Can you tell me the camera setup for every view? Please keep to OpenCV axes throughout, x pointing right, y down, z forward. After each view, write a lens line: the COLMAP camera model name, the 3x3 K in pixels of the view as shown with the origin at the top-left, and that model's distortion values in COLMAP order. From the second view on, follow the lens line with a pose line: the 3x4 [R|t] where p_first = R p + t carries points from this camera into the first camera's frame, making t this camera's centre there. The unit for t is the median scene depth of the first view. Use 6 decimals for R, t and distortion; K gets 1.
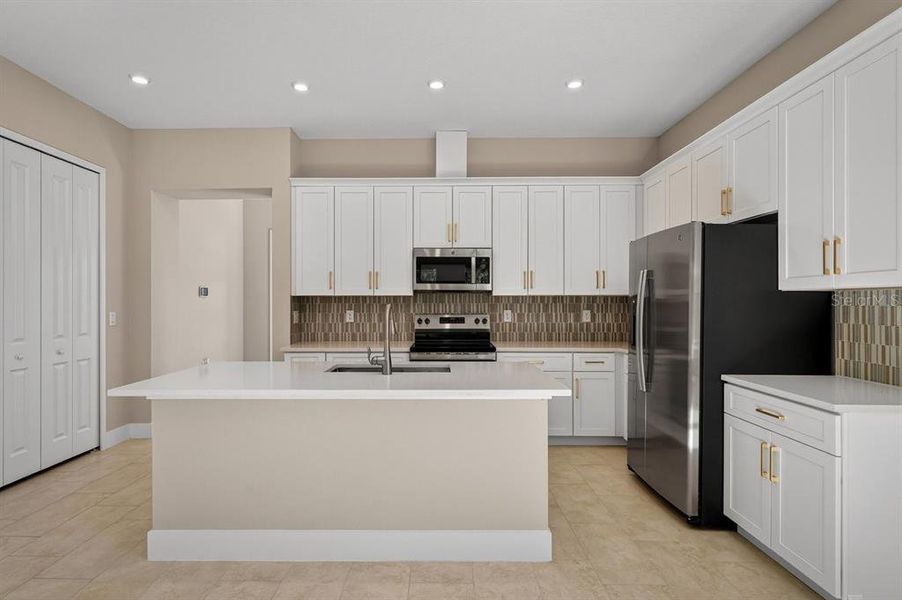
lens RADIAL K [[465.6, 0, 439.0], [0, 465.6, 302.6], [0, 0, 1]] dist [0.001260, 0.000386]
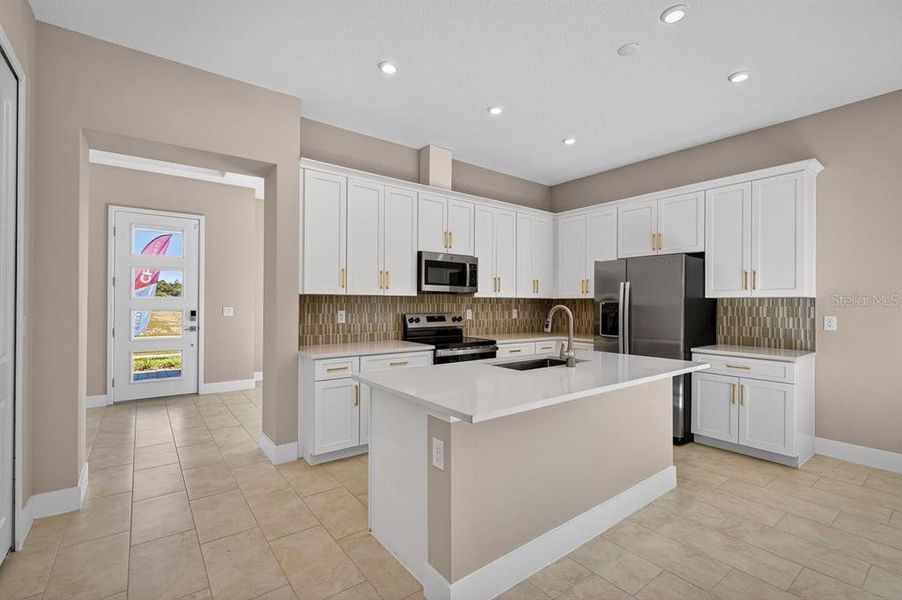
lens RADIAL K [[404.0, 0, 449.0], [0, 404.0, 301.8], [0, 0, 1]] dist [-0.000718, 0.000266]
pose [[0.788347, 0.006461, 0.615197, -0.555807], [-0.005371, 0.999979, -0.003620, 0.000807], [-0.615207, -0.000450, 0.788365, 0.237879]]
